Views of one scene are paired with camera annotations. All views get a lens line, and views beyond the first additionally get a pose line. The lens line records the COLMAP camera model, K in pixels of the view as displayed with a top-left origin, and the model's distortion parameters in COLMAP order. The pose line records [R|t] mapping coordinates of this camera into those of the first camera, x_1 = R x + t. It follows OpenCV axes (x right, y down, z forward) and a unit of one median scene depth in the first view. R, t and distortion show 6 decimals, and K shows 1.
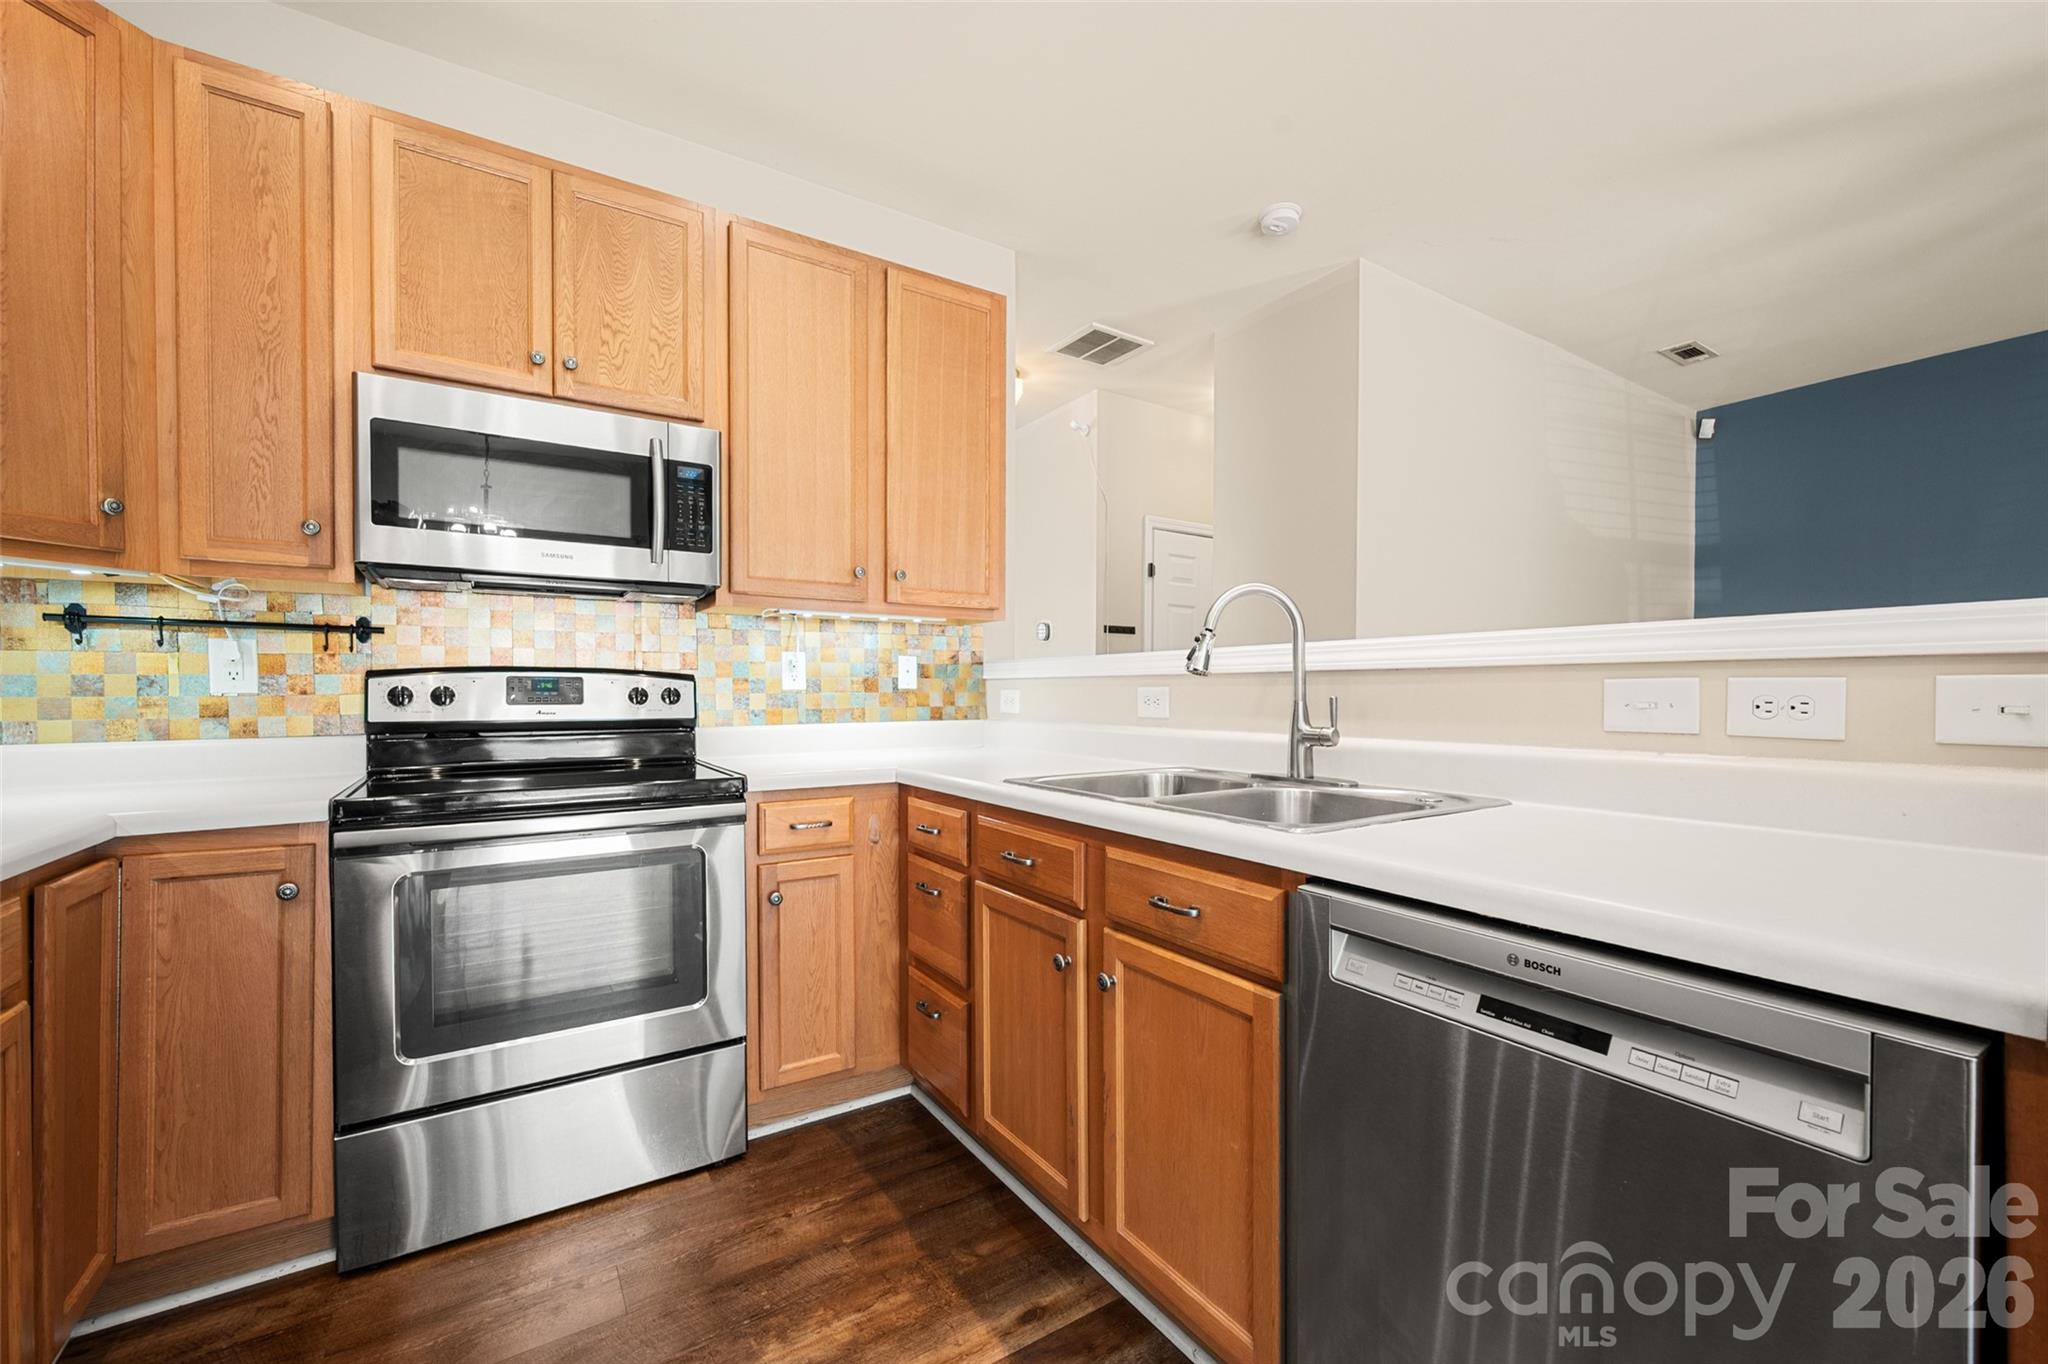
lens RADIAL K [[824.4, 0, 1022.6], [0, 824.4, 705.2], [0, 0, 1]] dist [0.002010, -0.000838]
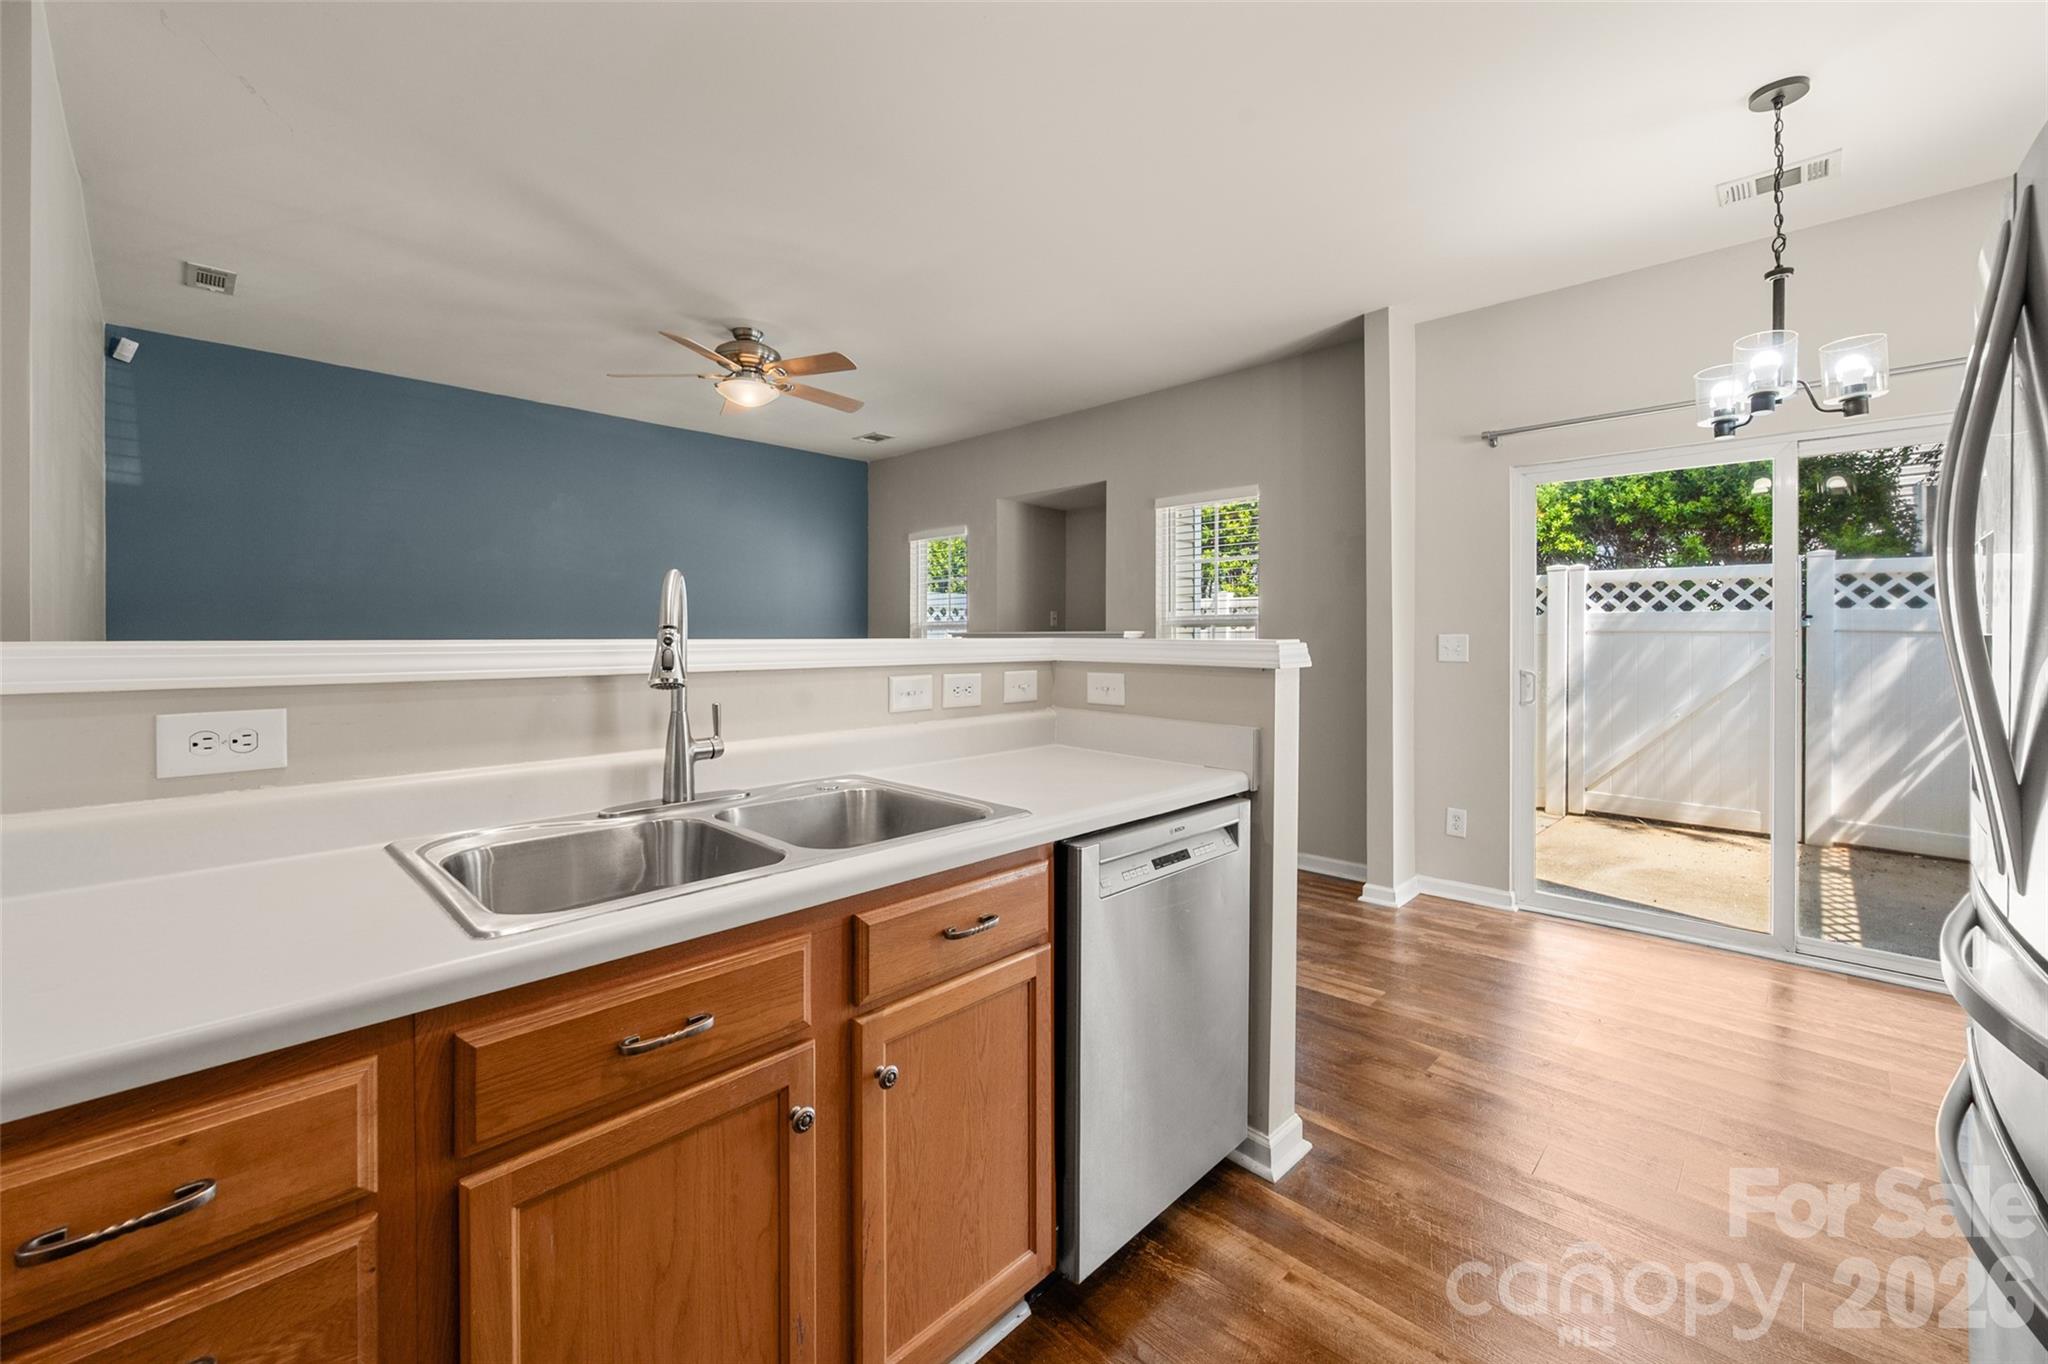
lens RADIAL K [[824.4, 0, 1031.7], [0, 824.4, 642.7], [0, 0, 1]] dist [0.002010, -0.000838]
pose [[-0.238508, -0.007247, 0.971113, -0.490956], [0.015971, 0.999808, 0.011384, -0.067188], [-0.971009, 0.018224, -0.238347, 0.715221]]
